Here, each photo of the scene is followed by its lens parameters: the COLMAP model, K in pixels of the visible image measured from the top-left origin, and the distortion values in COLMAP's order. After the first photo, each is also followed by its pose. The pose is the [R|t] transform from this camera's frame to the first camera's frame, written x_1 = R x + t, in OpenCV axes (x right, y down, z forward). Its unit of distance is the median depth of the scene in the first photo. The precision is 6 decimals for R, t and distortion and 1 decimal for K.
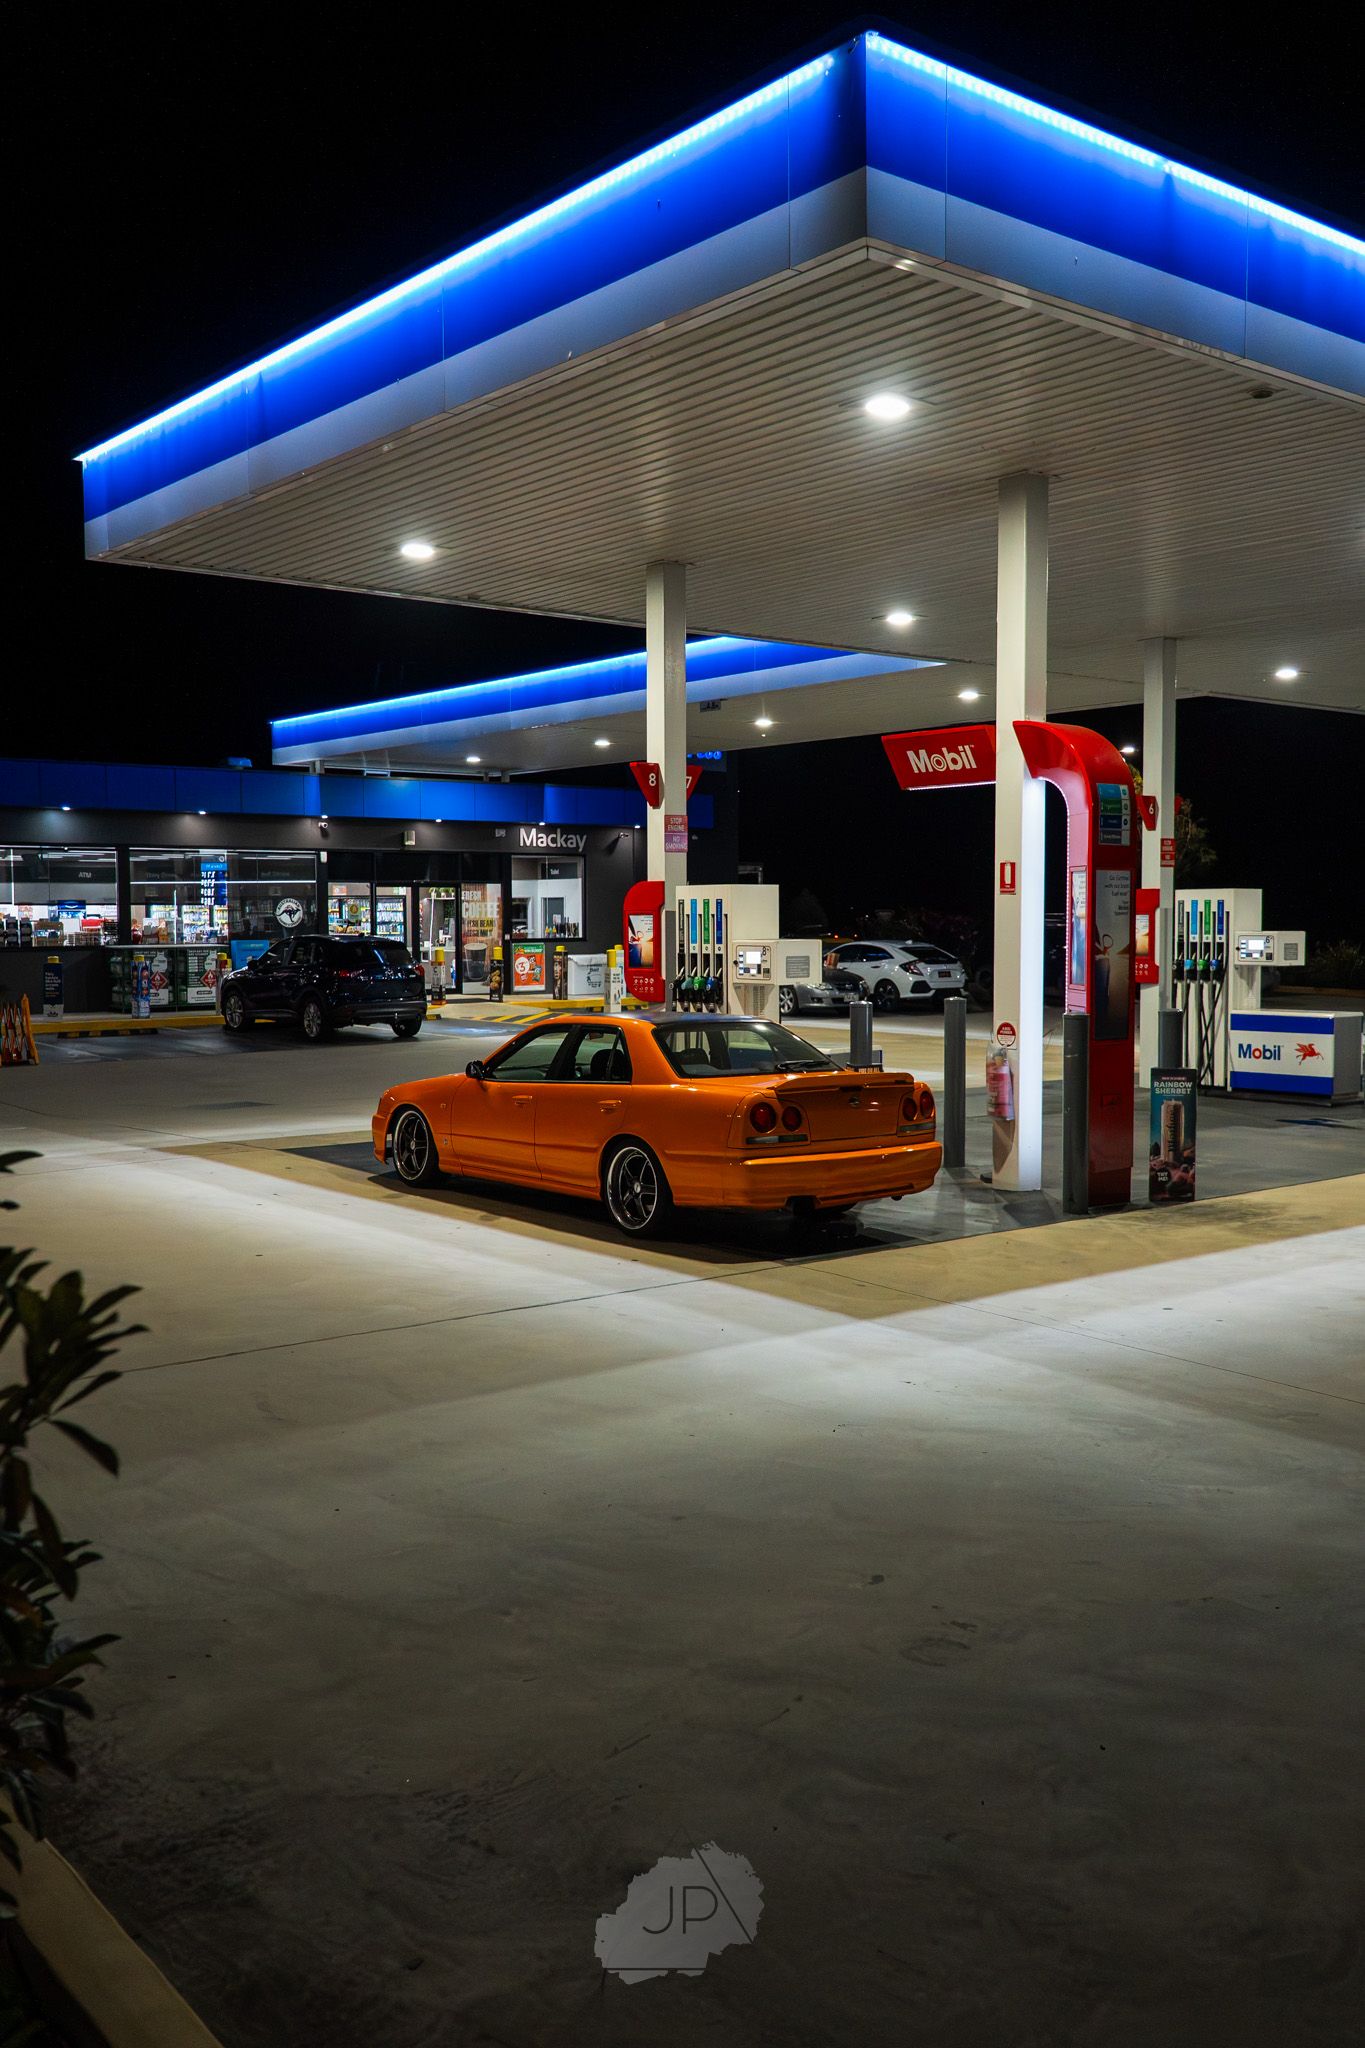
lens RADIAL K [[1800.5, 0, 661.2], [0, 1800.5, 1013.3], [0, 0, 1]] dist [-0.001112, -0.021415]
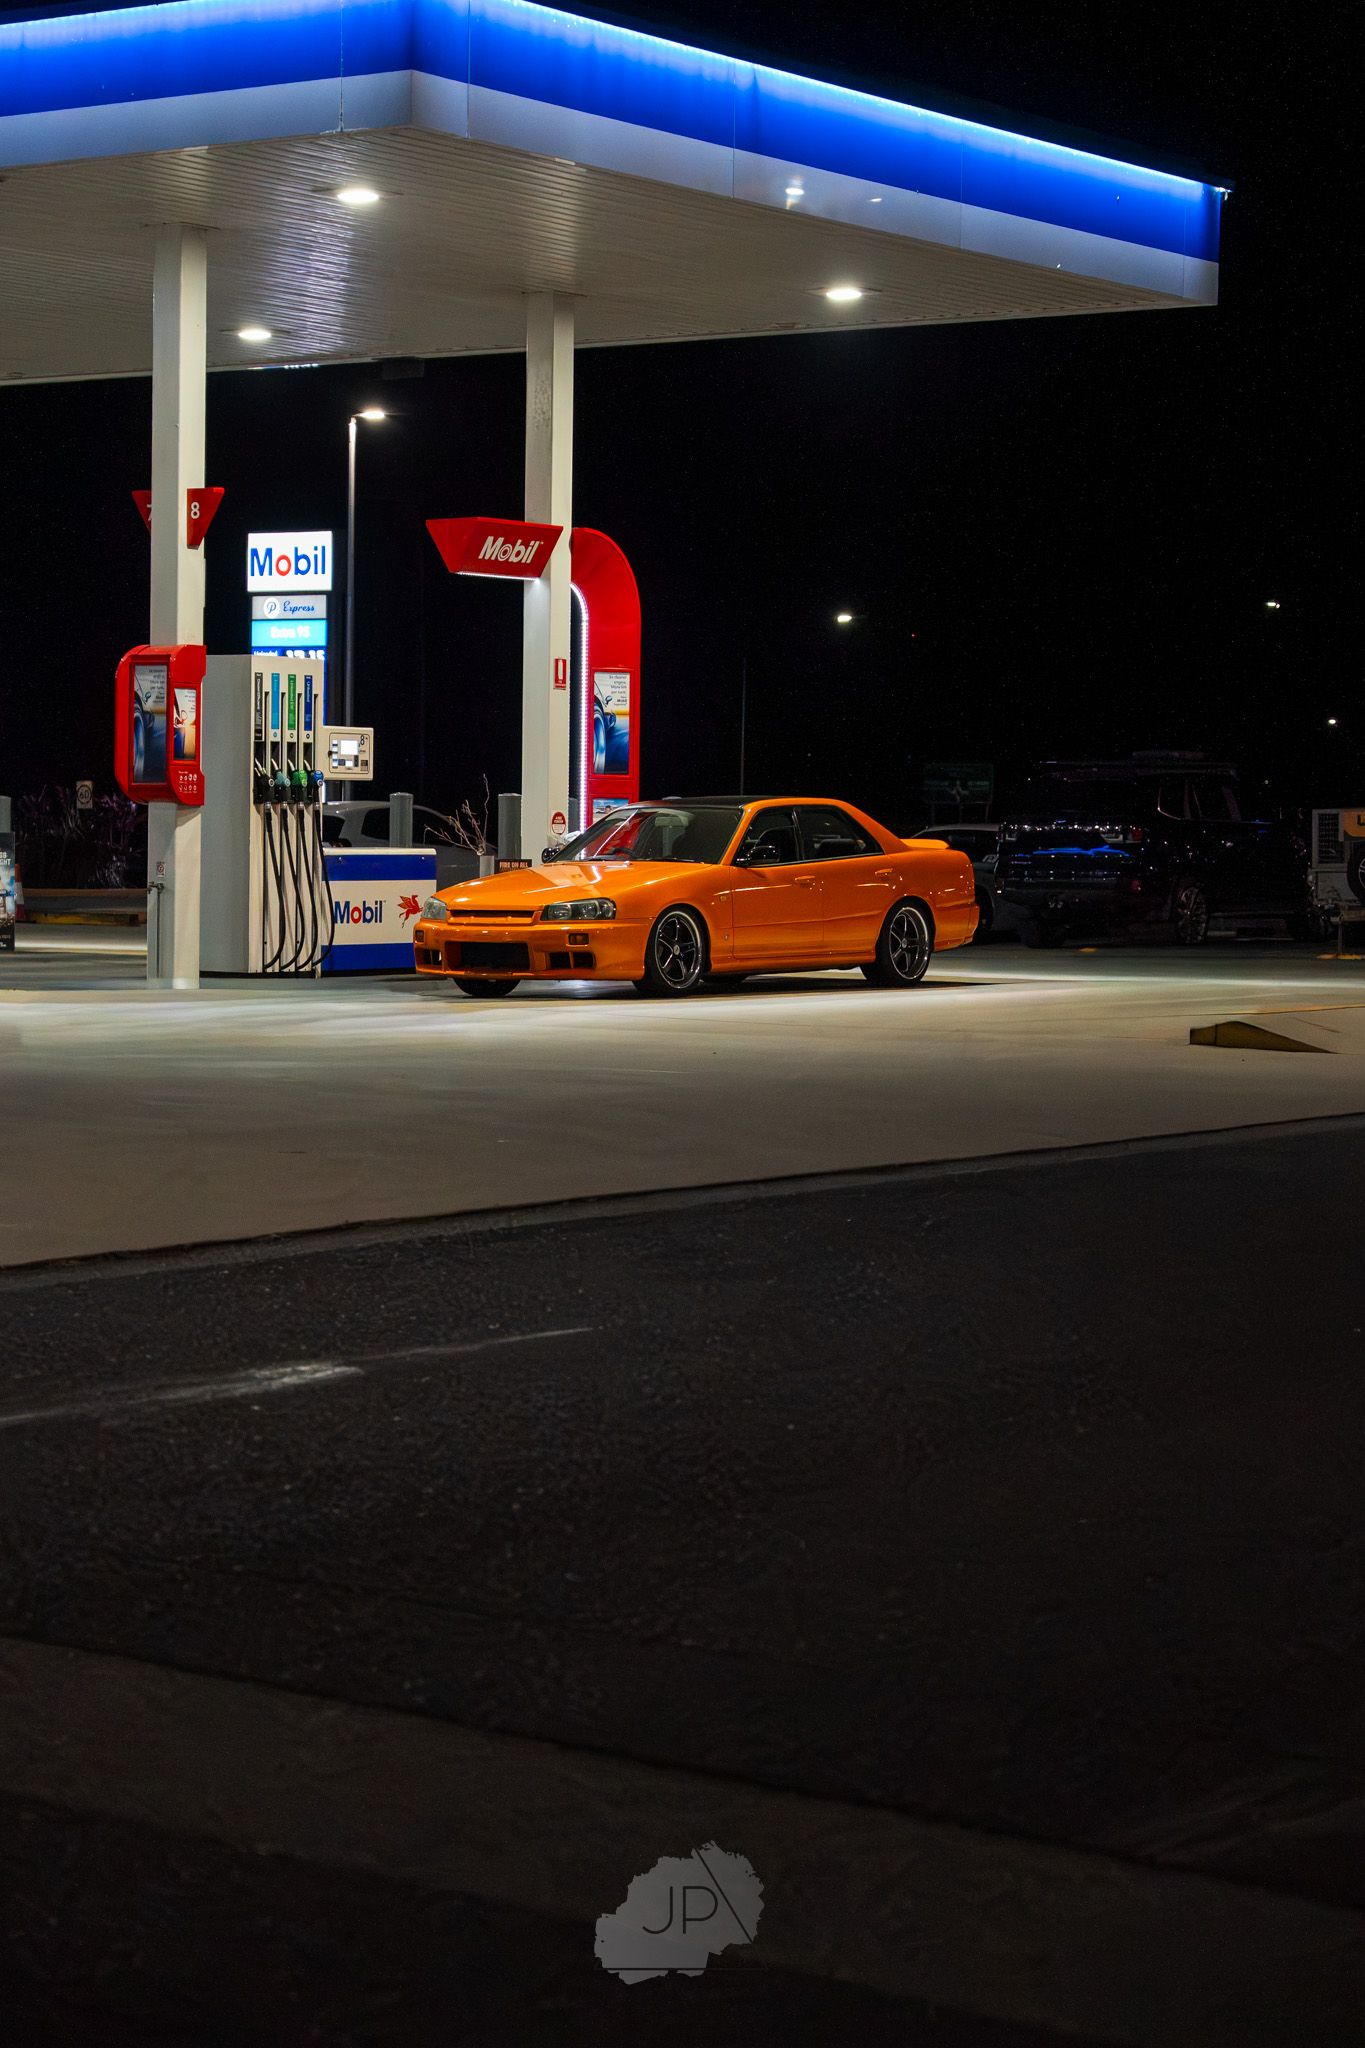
lens RADIAL K [[4222.2, 0, 696.7], [0, 4222.2, 1019.6], [0, 0, 1]] dist [0.087271, 0.000000]
pose [[-0.277506, -0.043665, 0.959731, -1.913112], [0.041031, 0.997517, 0.057248, -0.010392], [-0.959847, 0.055265, -0.275026, 1.401517]]
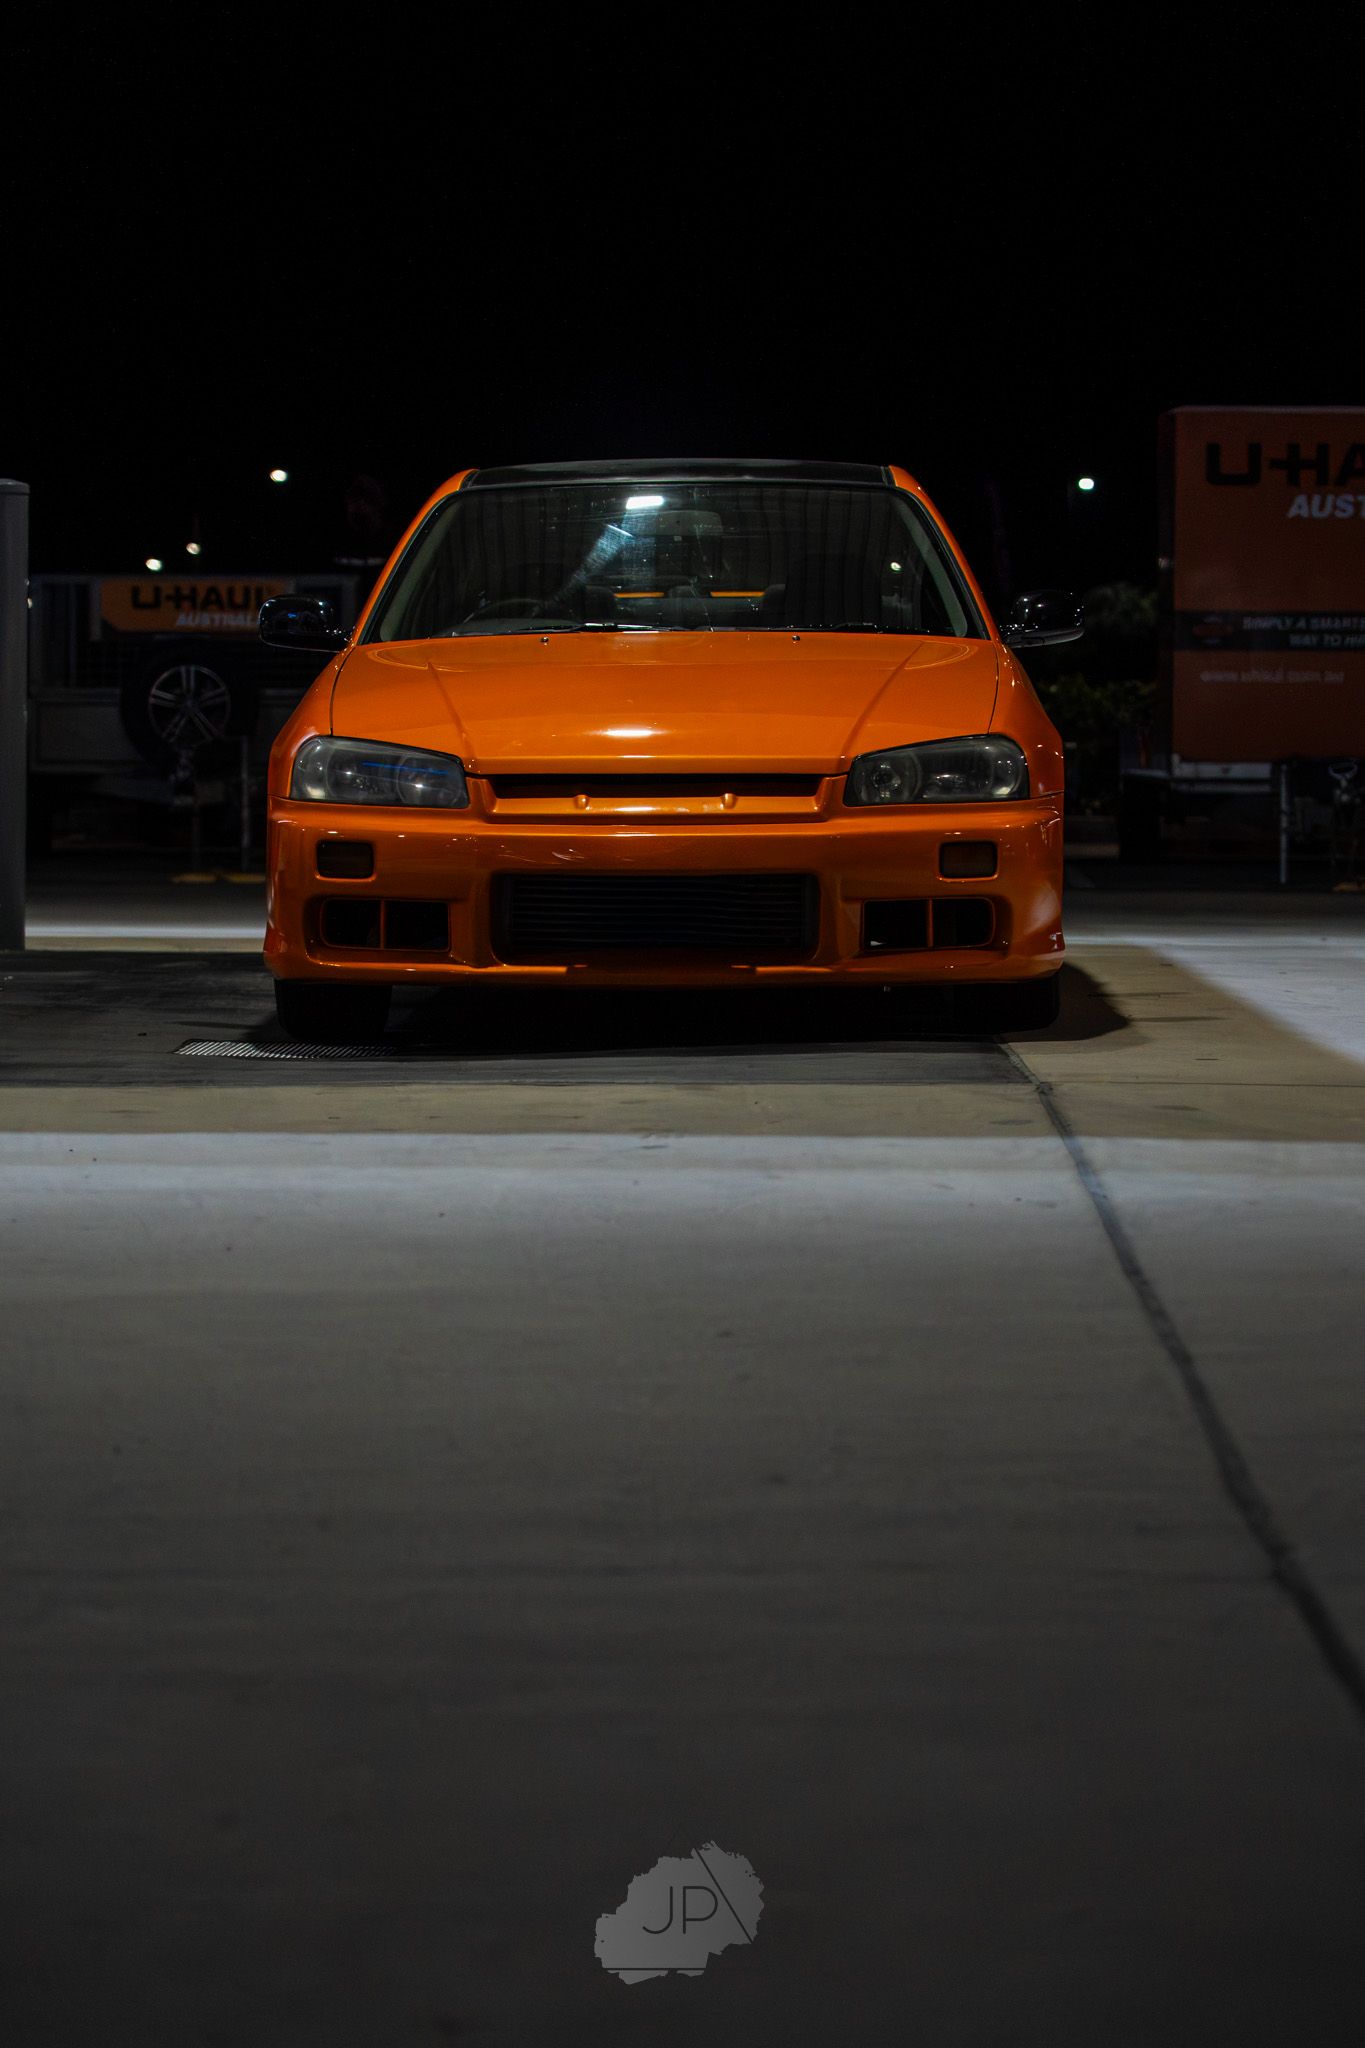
lens RADIAL K [[6154.9, 0, 703.7], [0, 6154.9, 1049.9], [0, 0, 1]] dist [0.146488, 0.000000]
pose [[-0.778861, -0.038666, 0.626003, -0.666320], [0.025202, 0.995362, 0.092837, 0.002033], [-0.626690, 0.088084, -0.774275, 1.650319]]
